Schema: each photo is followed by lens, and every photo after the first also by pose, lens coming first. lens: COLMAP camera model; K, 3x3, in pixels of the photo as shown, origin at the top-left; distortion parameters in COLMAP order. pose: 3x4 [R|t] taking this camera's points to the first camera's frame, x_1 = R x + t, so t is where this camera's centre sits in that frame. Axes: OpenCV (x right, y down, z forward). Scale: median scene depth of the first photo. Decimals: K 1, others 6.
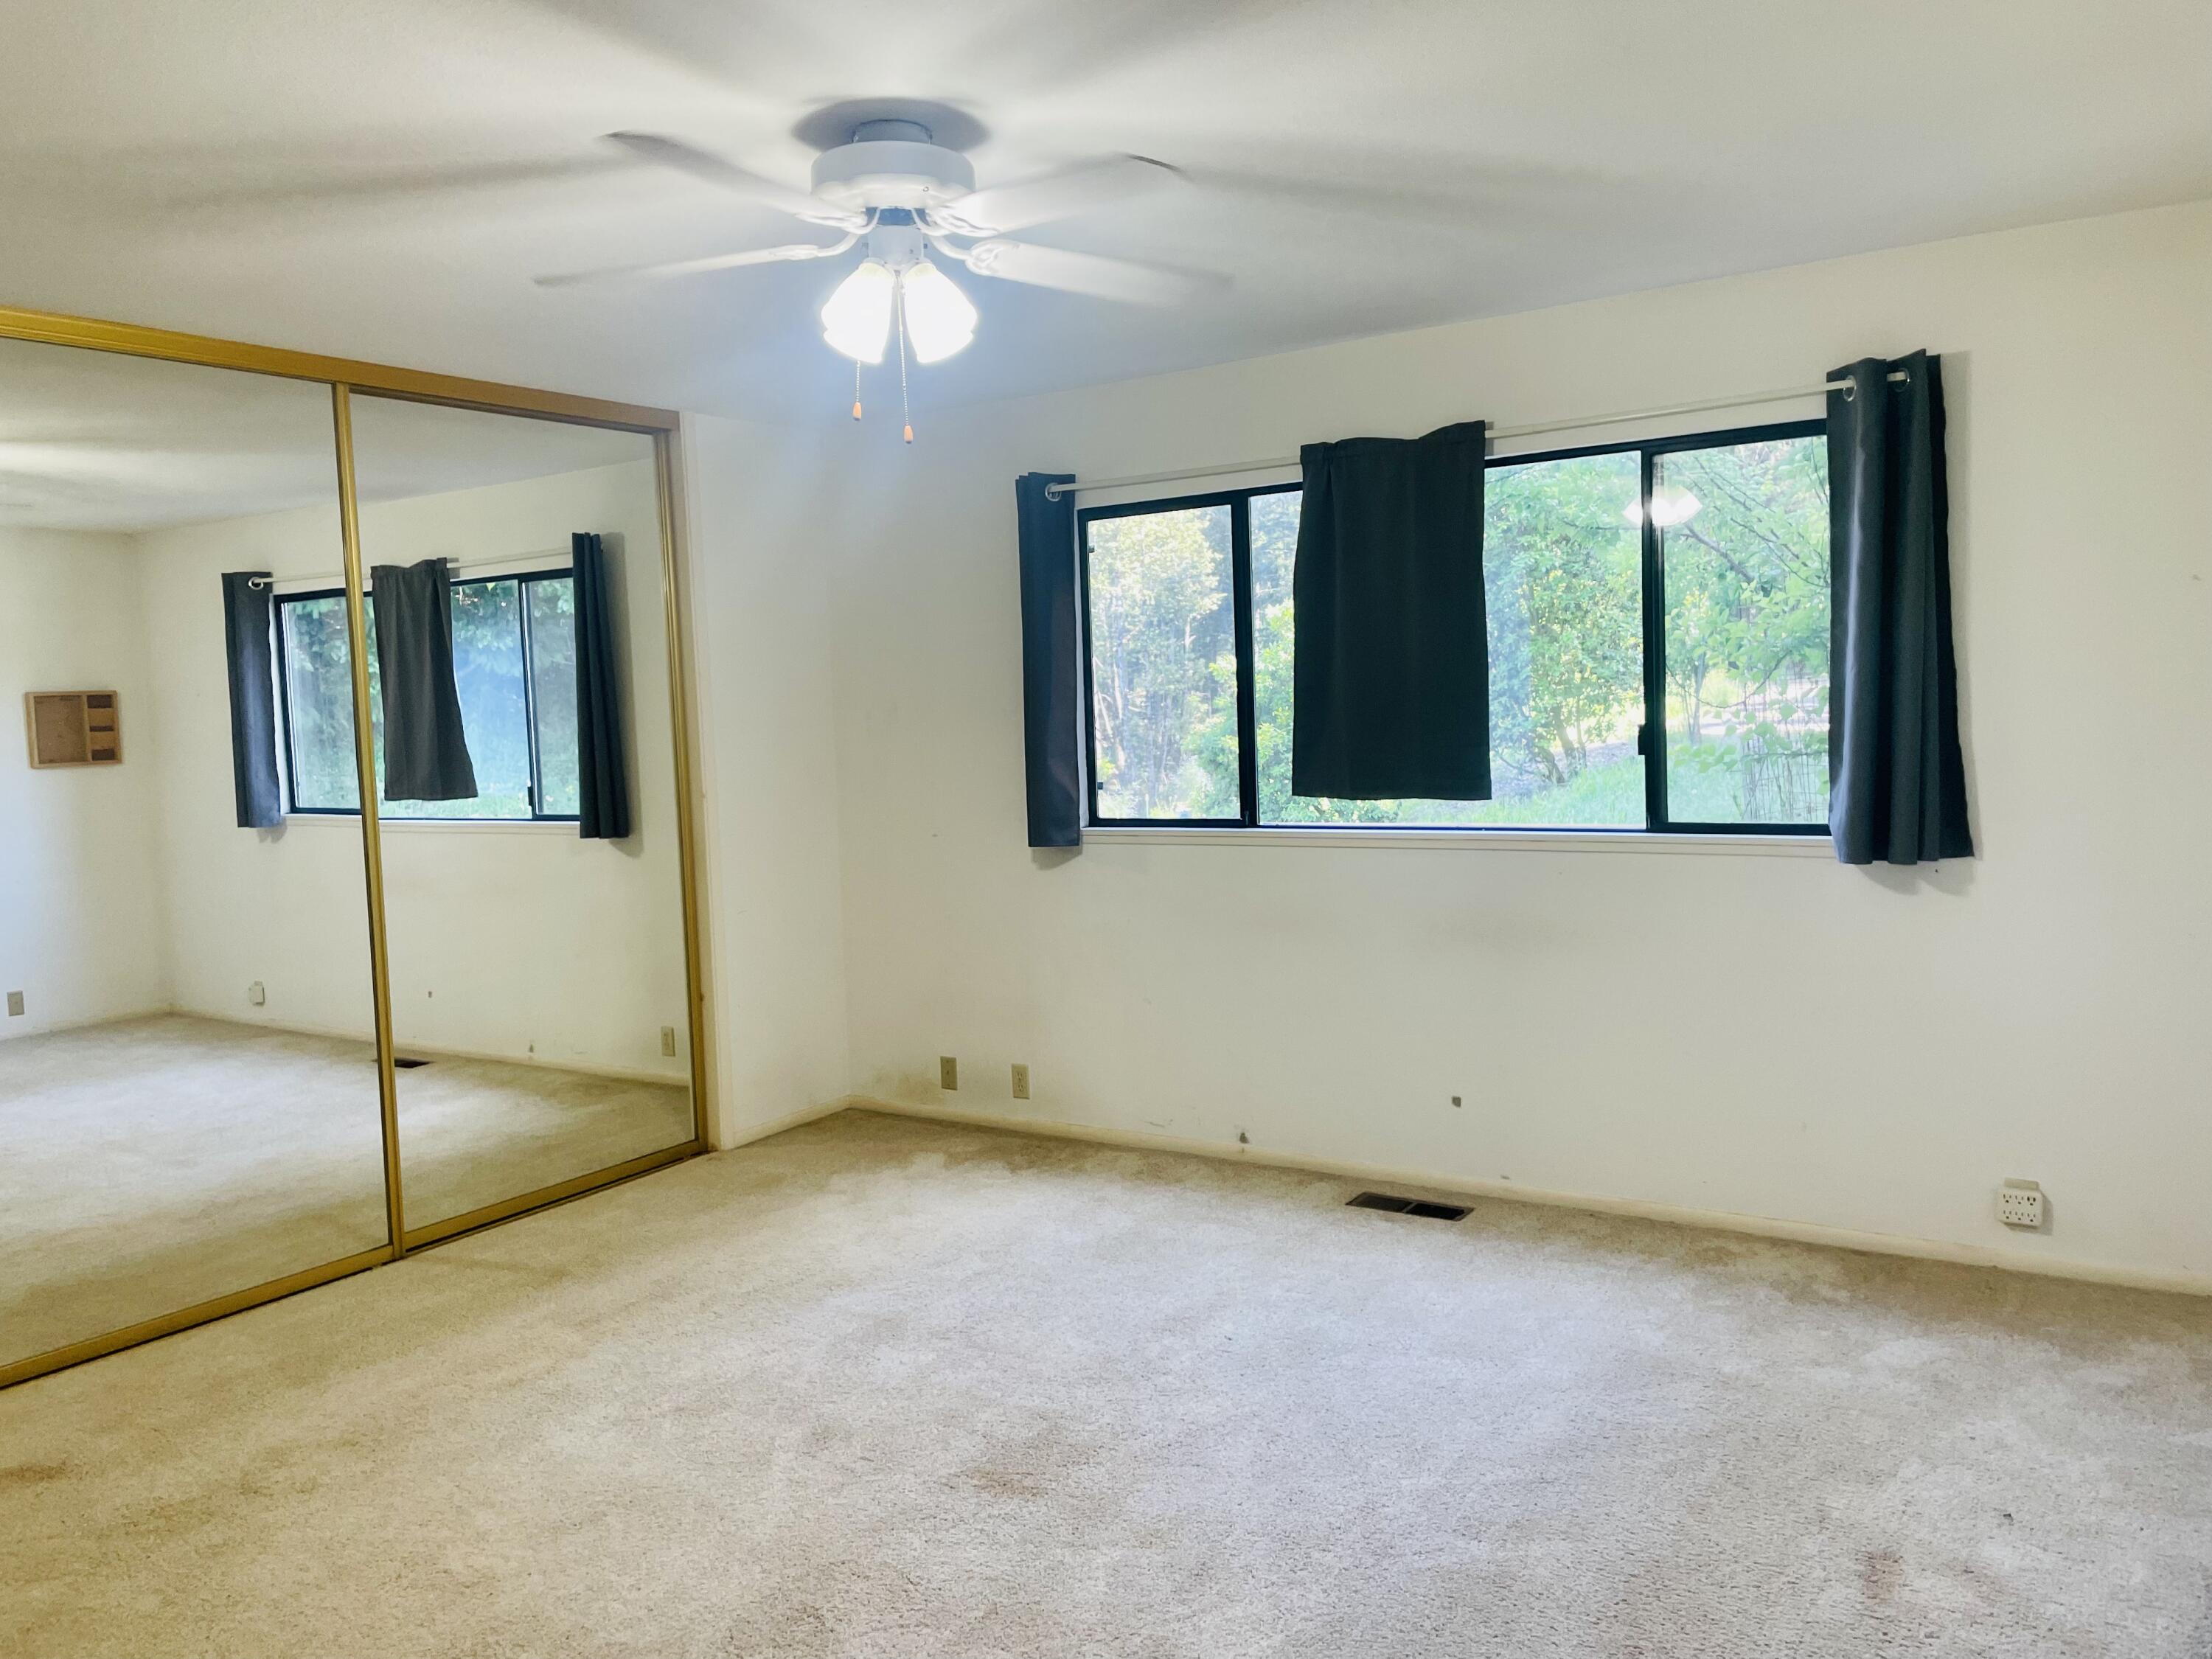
lens RADIAL K [[1701.3, 0, 1081.6], [0, 1701.3, 821.4], [0, 0, 1]] dist [0.099193, -0.135360]
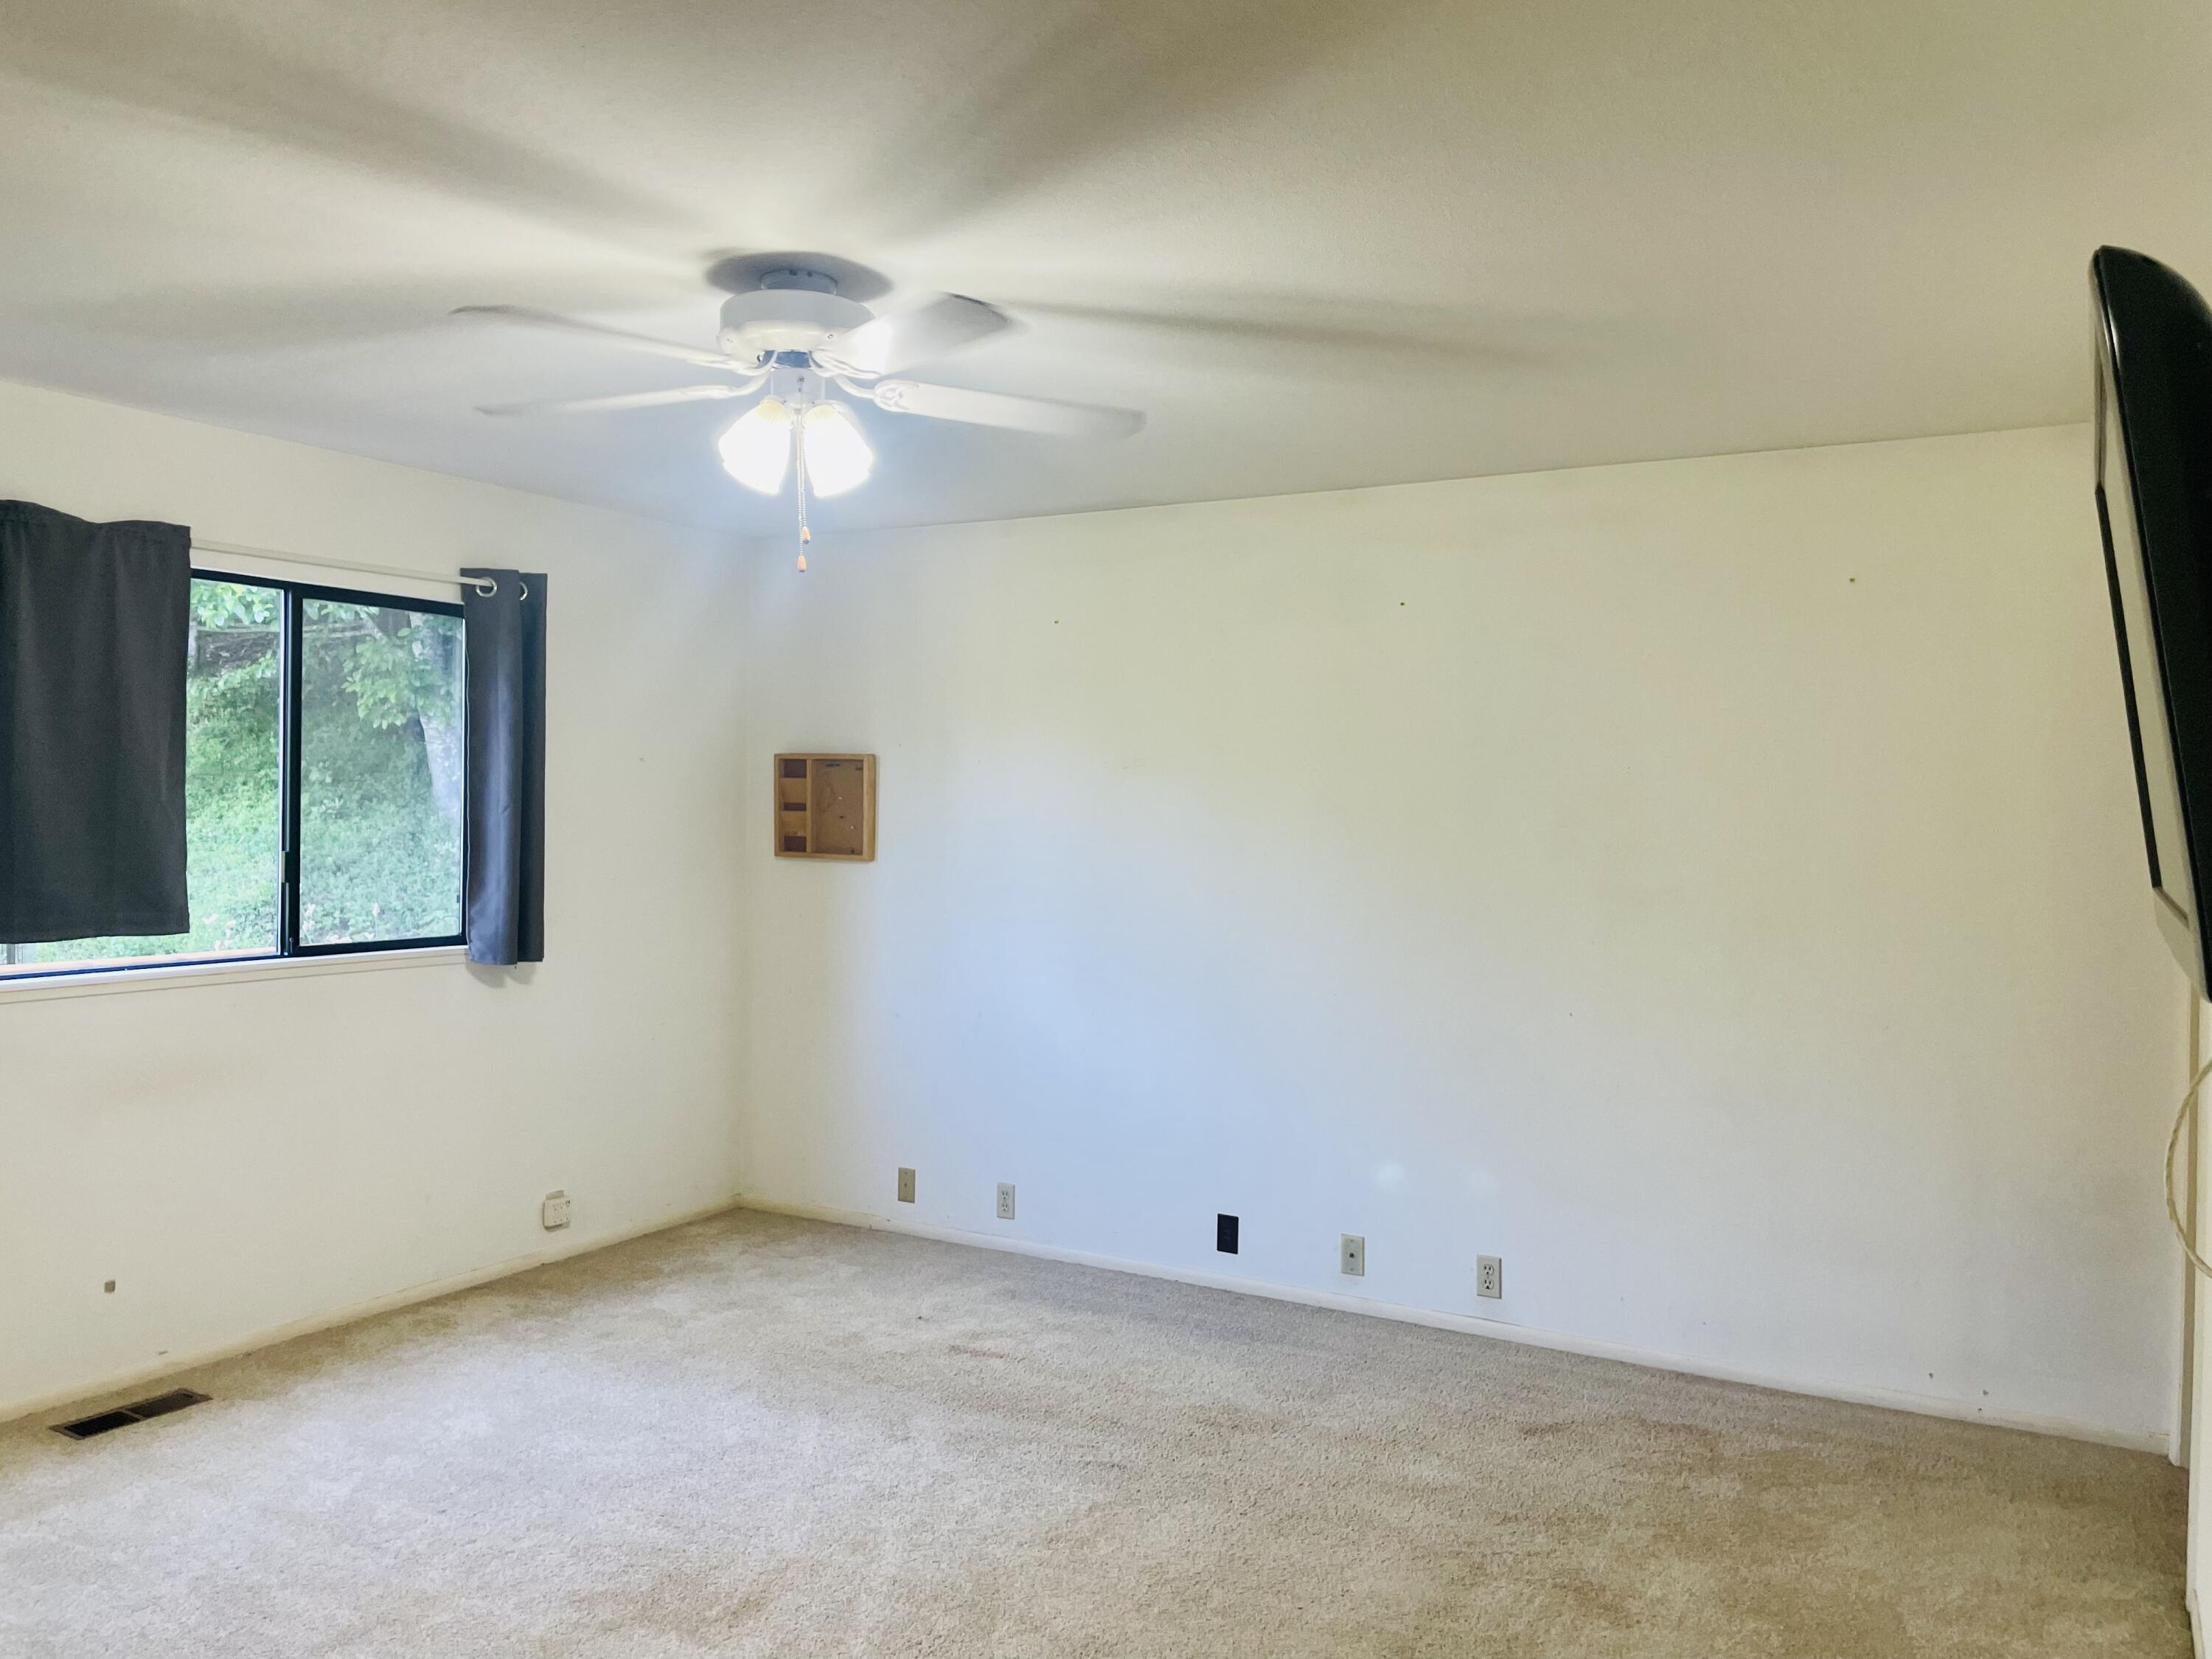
lens RADIAL K [[1699.3, 0, 1126.7], [0, 1699.3, 809.9], [0, 0, 1]] dist [0.081547, -0.100857]
pose [[-0.091608, 0.033676, 0.995226, -0.743388], [0.058736, 0.997871, -0.028359, -0.022830], [-0.994061, 0.055858, -0.093391, 0.589002]]
